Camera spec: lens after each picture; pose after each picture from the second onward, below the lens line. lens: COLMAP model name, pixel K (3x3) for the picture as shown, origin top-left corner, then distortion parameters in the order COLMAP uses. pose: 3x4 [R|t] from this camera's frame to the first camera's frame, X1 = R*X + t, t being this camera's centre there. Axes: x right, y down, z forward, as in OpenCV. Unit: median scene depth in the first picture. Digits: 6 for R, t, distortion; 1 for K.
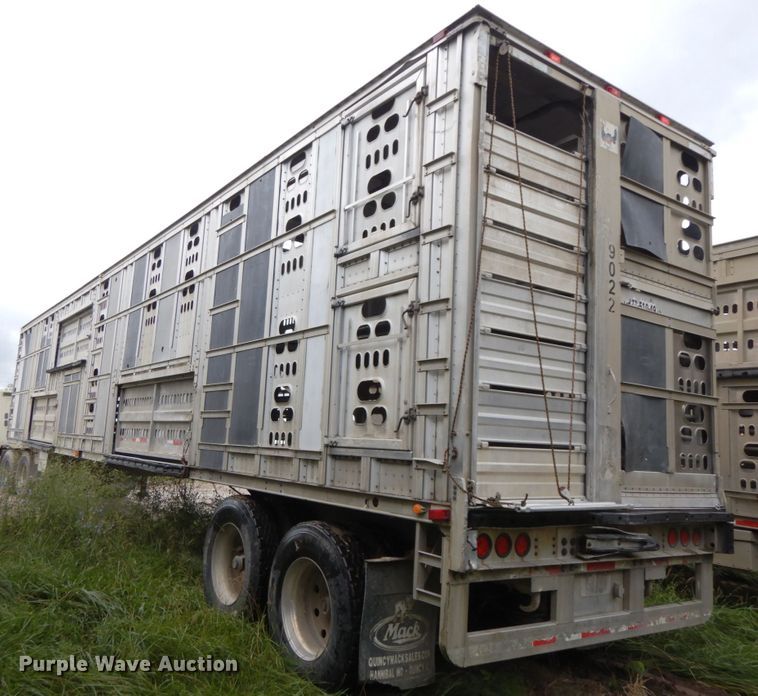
lens RADIAL K [[673.3, 0, 362.9], [0, 673.3, 331.6], [0, 0, 1]] dist [0.020338, -0.001608]
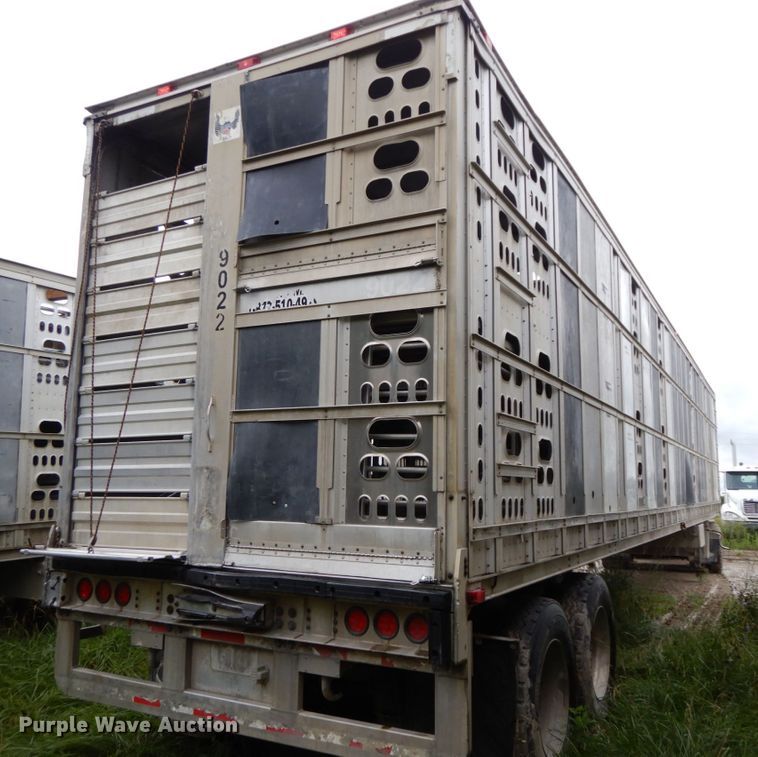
lens RADIAL K [[713.9, 0, 377.4], [0, 713.9, 371.8], [0, 0, 1]] dist [0.004347, 0.000000]
pose [[0.452033, -0.195643, -0.870281, 1.247715], [0.154576, 0.978071, -0.139586, 0.179905], [0.878506, -0.071427, 0.472362, 0.769297]]
